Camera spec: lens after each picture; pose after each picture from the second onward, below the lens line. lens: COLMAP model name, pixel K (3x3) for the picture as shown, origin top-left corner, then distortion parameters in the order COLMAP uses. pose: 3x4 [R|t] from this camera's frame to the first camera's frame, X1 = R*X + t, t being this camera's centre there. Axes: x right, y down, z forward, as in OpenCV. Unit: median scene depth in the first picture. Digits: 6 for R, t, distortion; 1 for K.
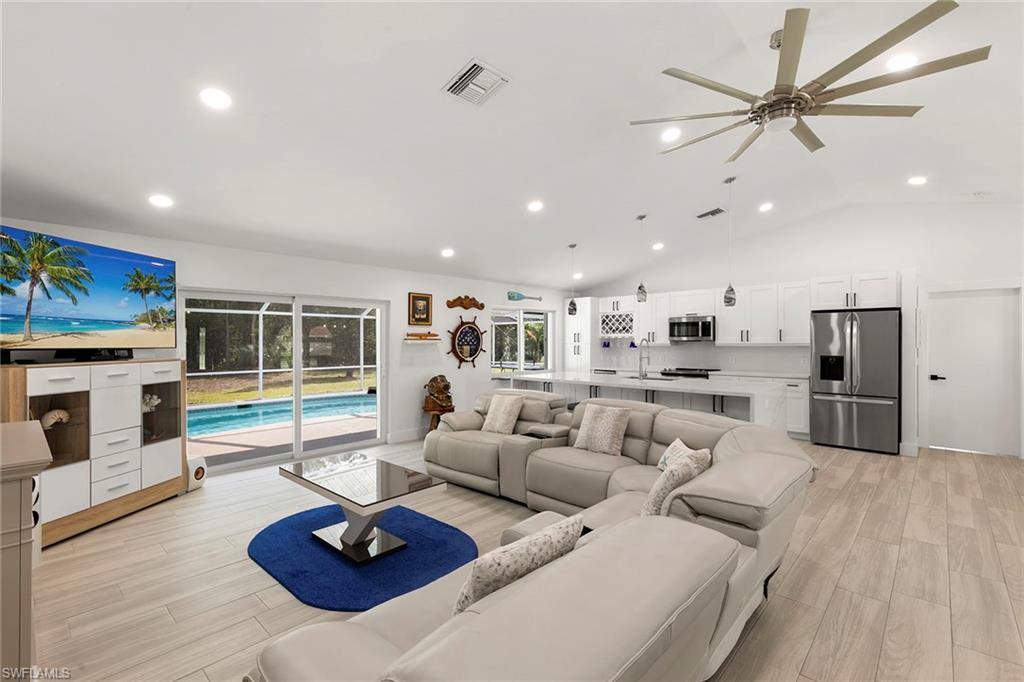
lens RADIAL K [[453.8, 0, 517.1], [0, 453.8, 343.7], [0, 0, 1]] dist [0.003205, -0.000068]
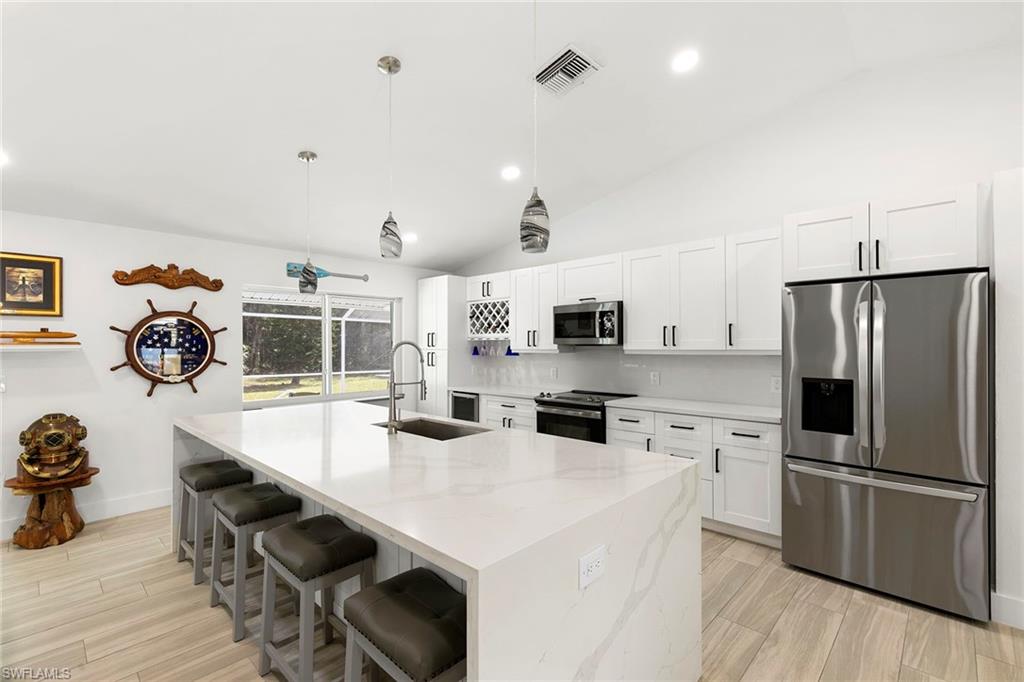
lens RADIAL K [[453.8, 0, 517.1], [0, 453.8, 343.7], [0, 0, 1]] dist [0.003205, -0.000068]
pose [[0.999978, -0.001476, -0.006539, 0.311814], [0.001439, 0.999982, -0.005762, -0.004926], [0.006547, 0.005753, 0.999962, 0.439839]]
